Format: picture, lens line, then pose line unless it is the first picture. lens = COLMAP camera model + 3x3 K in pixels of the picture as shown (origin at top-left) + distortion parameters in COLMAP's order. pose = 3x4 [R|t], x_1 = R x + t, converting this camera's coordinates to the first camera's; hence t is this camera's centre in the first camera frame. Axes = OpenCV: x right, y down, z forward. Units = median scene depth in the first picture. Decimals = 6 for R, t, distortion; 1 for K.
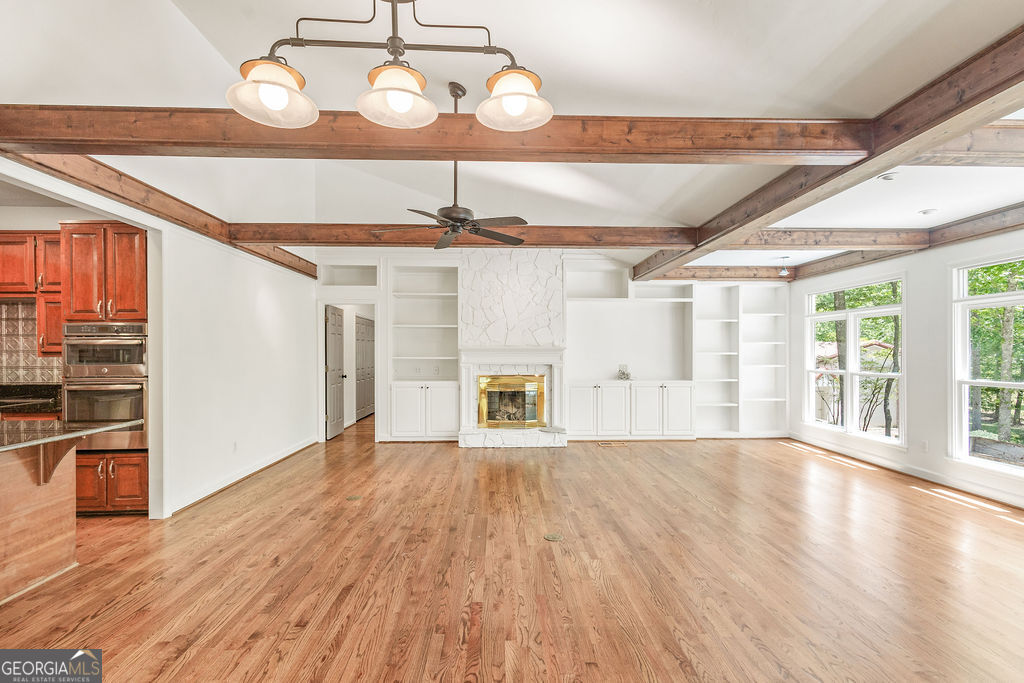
lens RADIAL K [[480.9, 0, 518.3], [0, 480.9, 346.0], [0, 0, 1]] dist [0.006004, -0.001028]
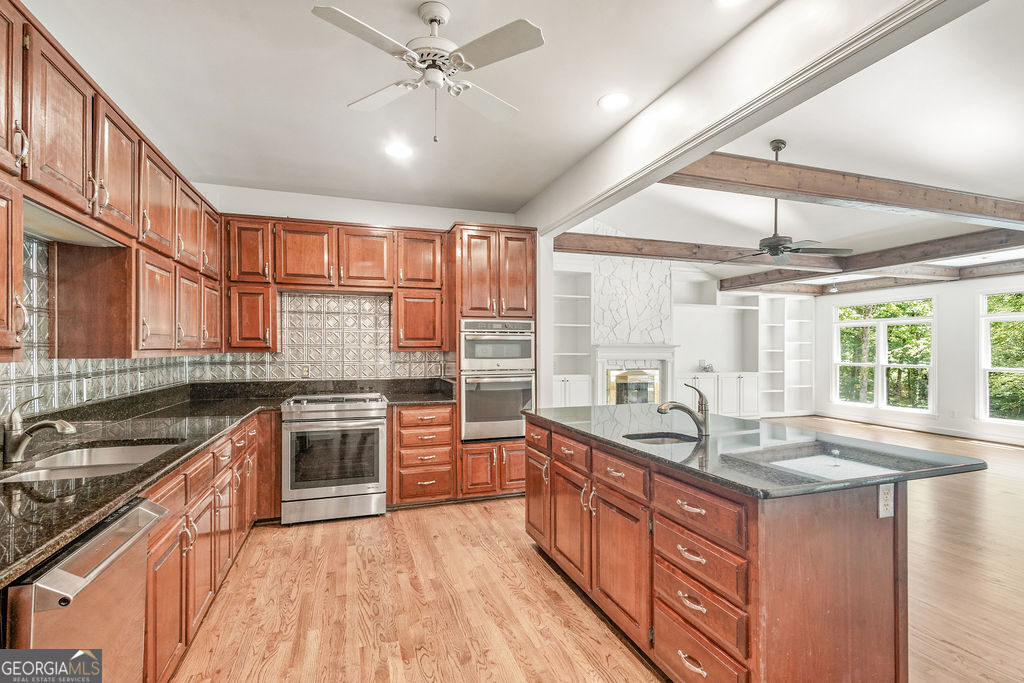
lens RADIAL K [[480.9, 0, 524.7], [0, 480.9, 351.2], [0, 0, 1]] dist [0.006004, -0.001028]
pose [[0.956448, 0.002625, 0.291891, -0.597048], [-0.007294, 0.999862, 0.014909, 0.002558], [-0.291811, -0.016389, 0.956335, -0.022262]]
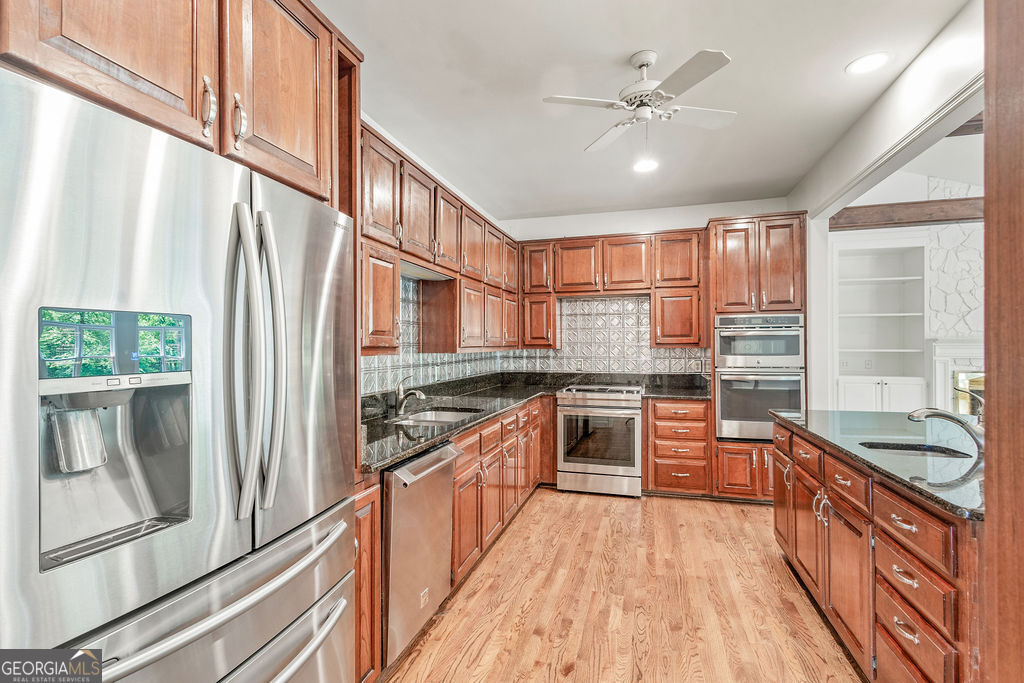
lens RADIAL K [[480.9, 0, 502.9], [0, 480.9, 340.6], [0, 0, 1]] dist [0.006004, -0.001028]
pose [[0.942276, -0.004197, -0.334809, -0.548897], [0.005173, 0.999985, 0.002023, 0.000717], [0.334796, -0.003638, 0.942284, -0.074346]]
